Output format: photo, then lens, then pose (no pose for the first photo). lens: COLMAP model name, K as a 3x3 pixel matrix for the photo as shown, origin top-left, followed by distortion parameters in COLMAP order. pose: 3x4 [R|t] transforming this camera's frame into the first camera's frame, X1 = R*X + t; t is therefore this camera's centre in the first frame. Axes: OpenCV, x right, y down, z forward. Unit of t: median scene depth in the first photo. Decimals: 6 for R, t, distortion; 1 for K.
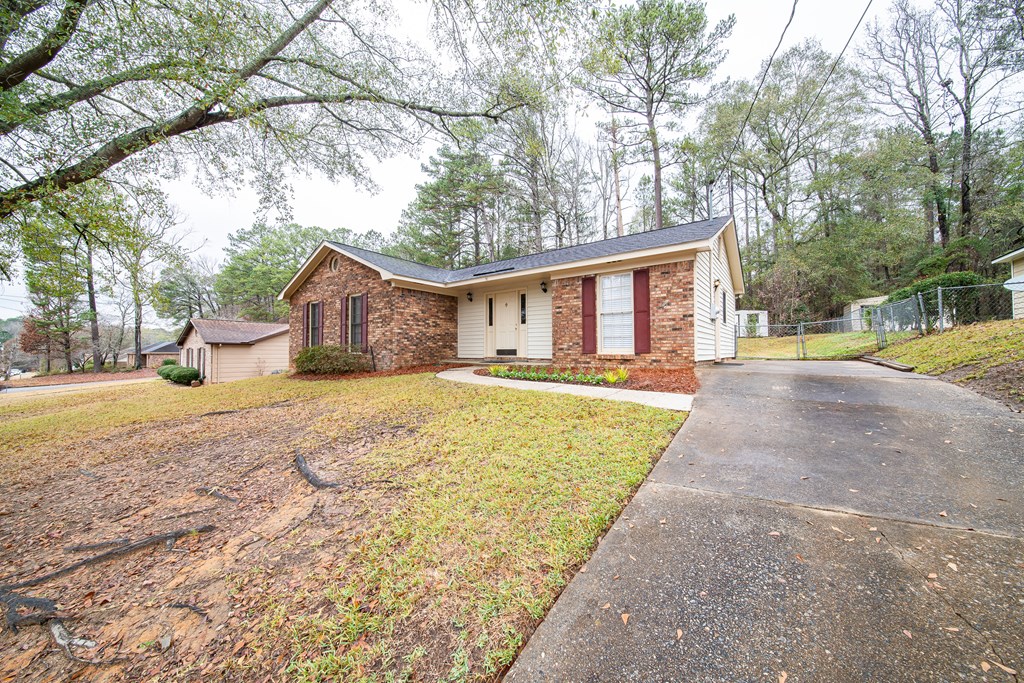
lens RADIAL K [[361.2, 0, 513.8], [0, 361.2, 340.4], [0, 0, 1]] dist [0.000040, -0.000479]
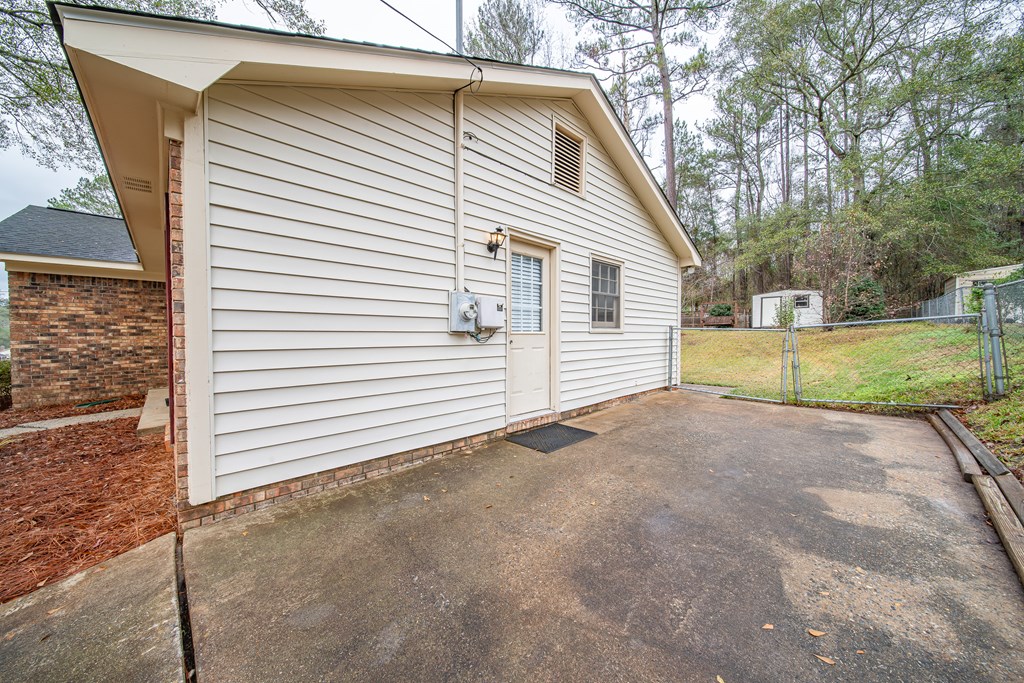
lens RADIAL K [[361.2, 0, 510.0], [0, 361.2, 342.1], [0, 0, 1]] dist [0.000040, -0.000479]
pose [[0.988469, 0.000844, -0.151418, 0.207970], [0.007113, 0.998622, 0.052000, -0.021736], [0.151253, -0.052477, 0.987101, 0.199630]]
